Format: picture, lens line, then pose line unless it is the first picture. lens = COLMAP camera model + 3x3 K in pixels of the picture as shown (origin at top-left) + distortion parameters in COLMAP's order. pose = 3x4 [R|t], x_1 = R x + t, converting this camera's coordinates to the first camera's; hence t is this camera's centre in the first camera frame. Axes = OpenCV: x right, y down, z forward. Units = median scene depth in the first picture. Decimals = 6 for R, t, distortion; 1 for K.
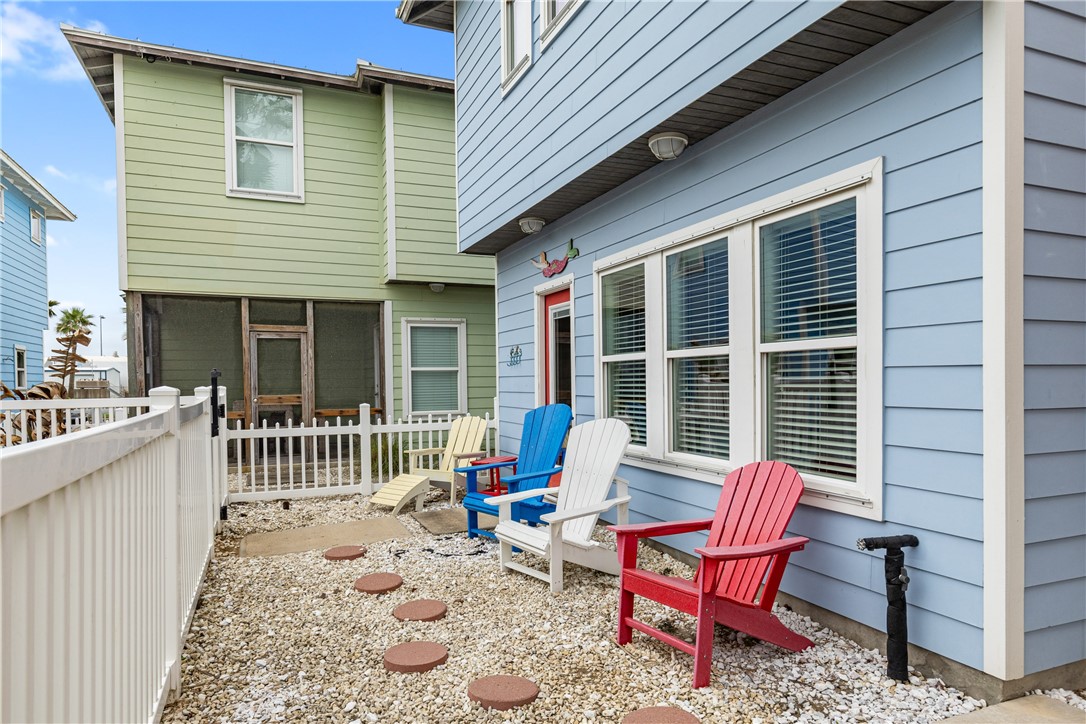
lens RADIAL K [[658.2, 0, 541.0], [0, 658.2, 396.1], [0, 0, 1]] dist [0.028643, 0.000825]
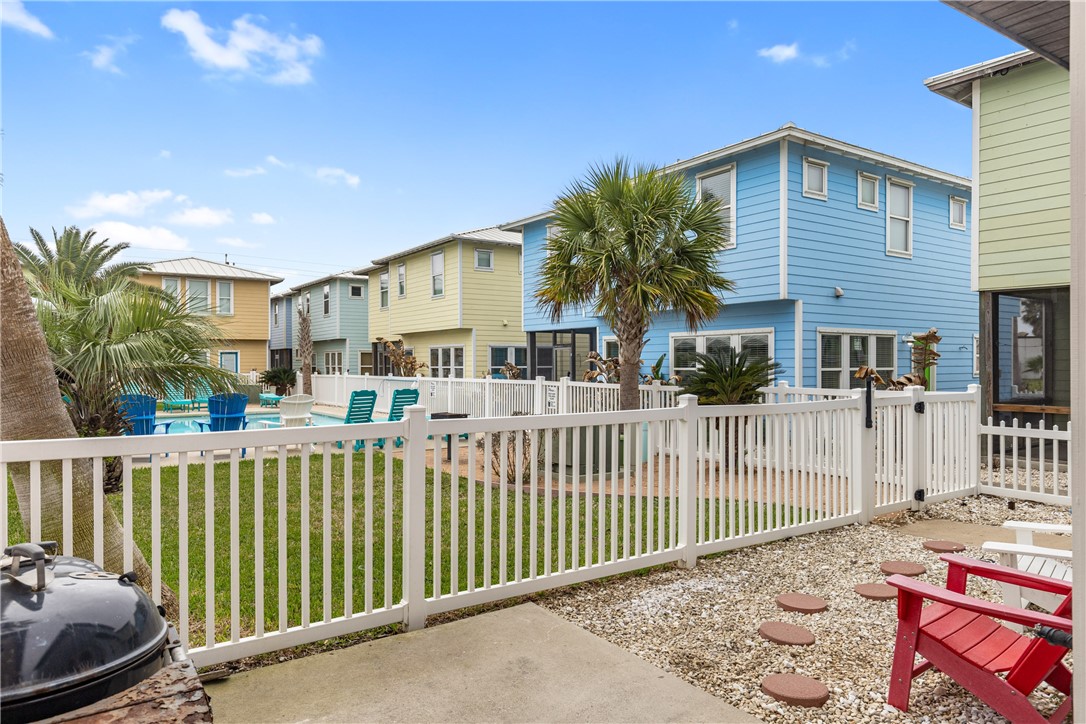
lens RADIAL K [[717.8, 0, 543.0], [0, 717.8, 362.0], [0, 0, 1]] dist [0.000389, 0.000157]
pose [[0.199720, 0.002361, -0.979850, 0.806521], [-0.033317, 0.999435, -0.004382, -0.032510], [0.979286, 0.033521, 0.199685, 0.179615]]
